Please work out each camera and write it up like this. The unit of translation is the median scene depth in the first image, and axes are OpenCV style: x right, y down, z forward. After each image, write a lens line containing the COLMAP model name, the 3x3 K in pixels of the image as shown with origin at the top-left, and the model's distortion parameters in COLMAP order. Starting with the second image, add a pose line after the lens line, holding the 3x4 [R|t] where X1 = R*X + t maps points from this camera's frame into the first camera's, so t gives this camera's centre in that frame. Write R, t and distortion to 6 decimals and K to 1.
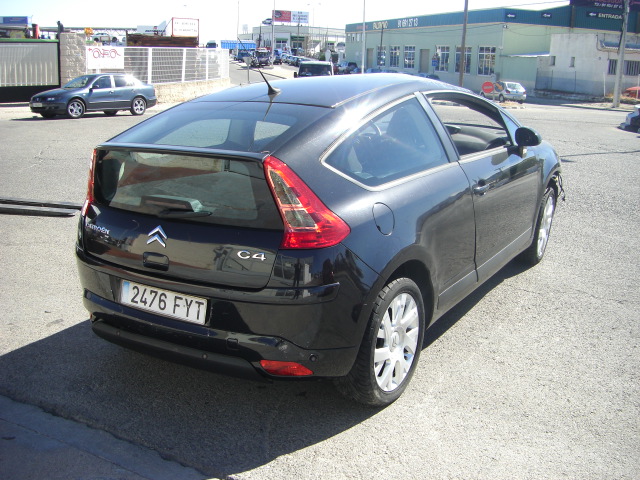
lens RADIAL K [[734.0, 0, 317.8], [0, 734.0, 260.6], [0, 0, 1]] dist [-0.139020, 0.000000]
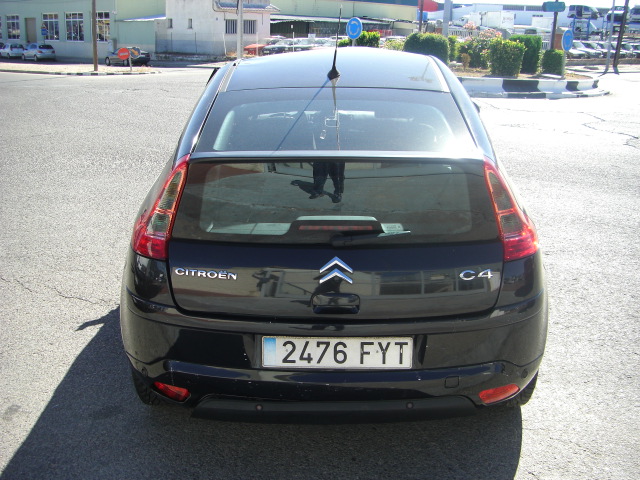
lens RADIAL K [[734.0, 0, 319.4], [0, 734.0, 245.4], [0, 0, 1]] dist [-0.139020, 0.000000]
pose [[0.850625, -0.157246, 0.501708, -0.590907], [0.143247, 0.987442, 0.066617, -0.109185], [-0.505883, 0.015203, 0.862468, 0.330278]]
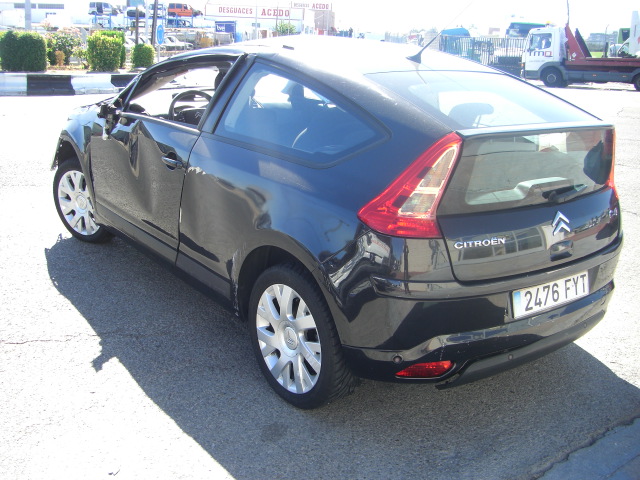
lens RADIAL K [[734.0, 0, 318.5], [0, 734.0, 238.1], [0, 0, 1]] dist [-0.139020, 0.000000]
pose [[0.342156, -0.249884, 0.905808, -1.100938], [0.217942, 0.958807, 0.182180, -0.236318], [-0.914019, 0.135080, 0.382522, 0.894678]]
